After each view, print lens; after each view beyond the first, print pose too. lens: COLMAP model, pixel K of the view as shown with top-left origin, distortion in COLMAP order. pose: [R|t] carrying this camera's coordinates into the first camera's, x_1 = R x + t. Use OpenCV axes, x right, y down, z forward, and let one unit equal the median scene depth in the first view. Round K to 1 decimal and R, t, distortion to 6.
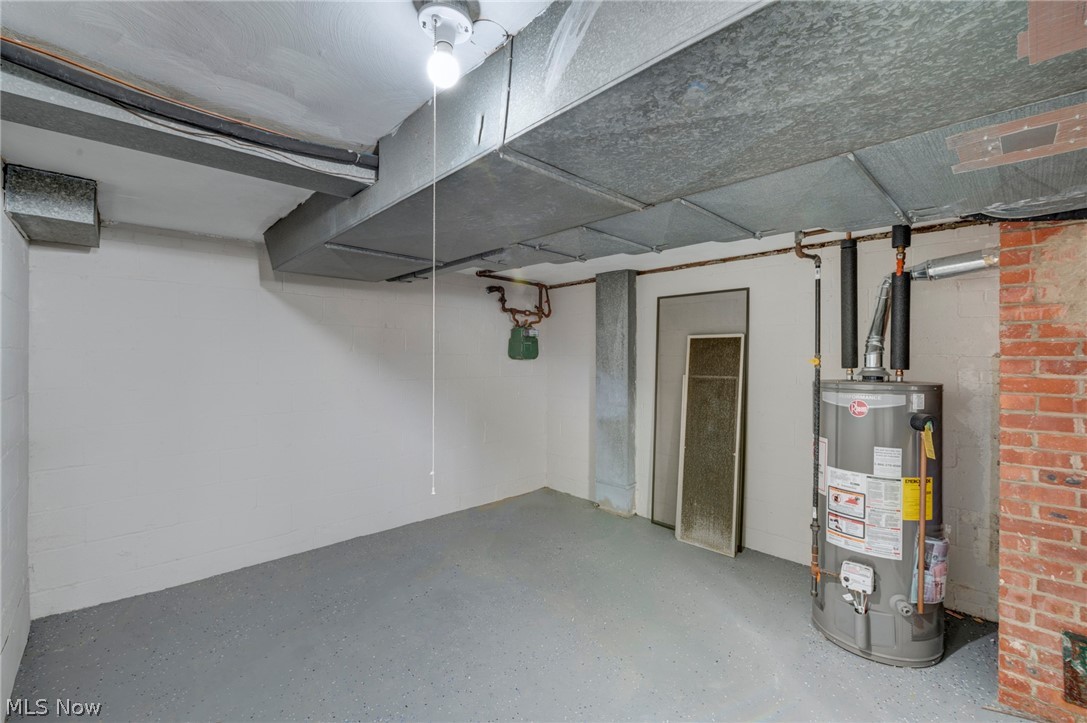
lens RADIAL K [[457.0, 0, 543.5], [0, 457.0, 361.5], [0, 0, 1]] dist [-0.000482, 0.000118]
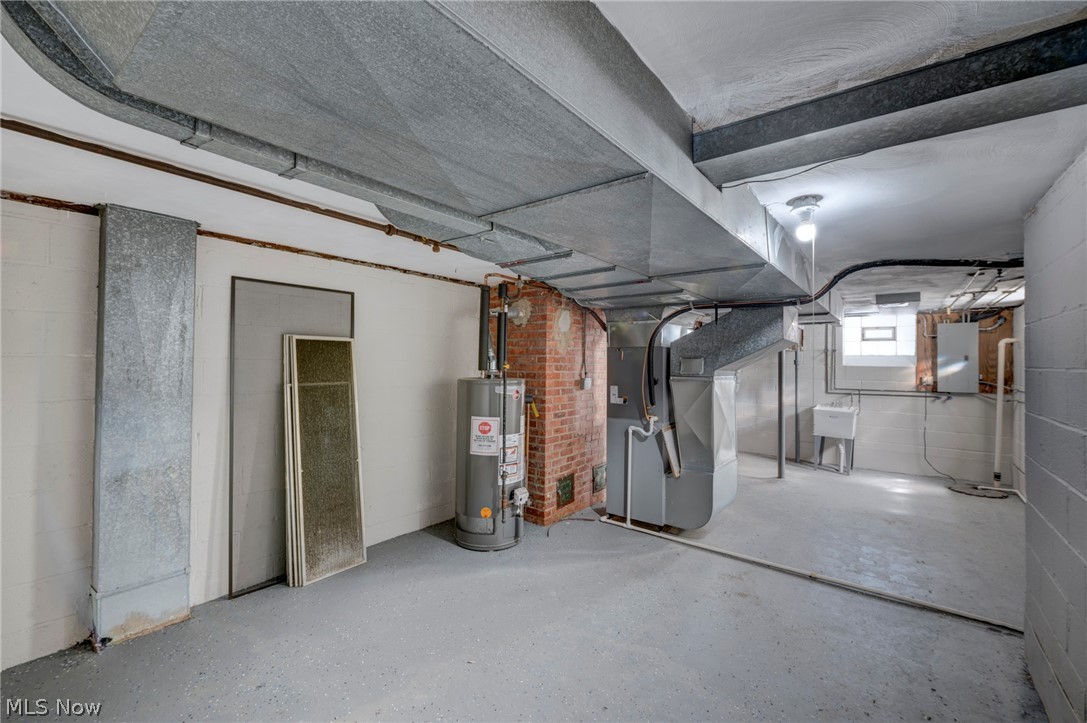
lens RADIAL K [[457.0, 0, 543.5], [0, 457.0, 361.5], [0, 0, 1]] dist [-0.000482, 0.000118]
pose [[-0.150046, -0.003538, 0.988673, -0.599920], [-0.001506, 0.999993, 0.003350, -0.013779], [-0.988678, -0.000986, -0.150051, 0.727514]]
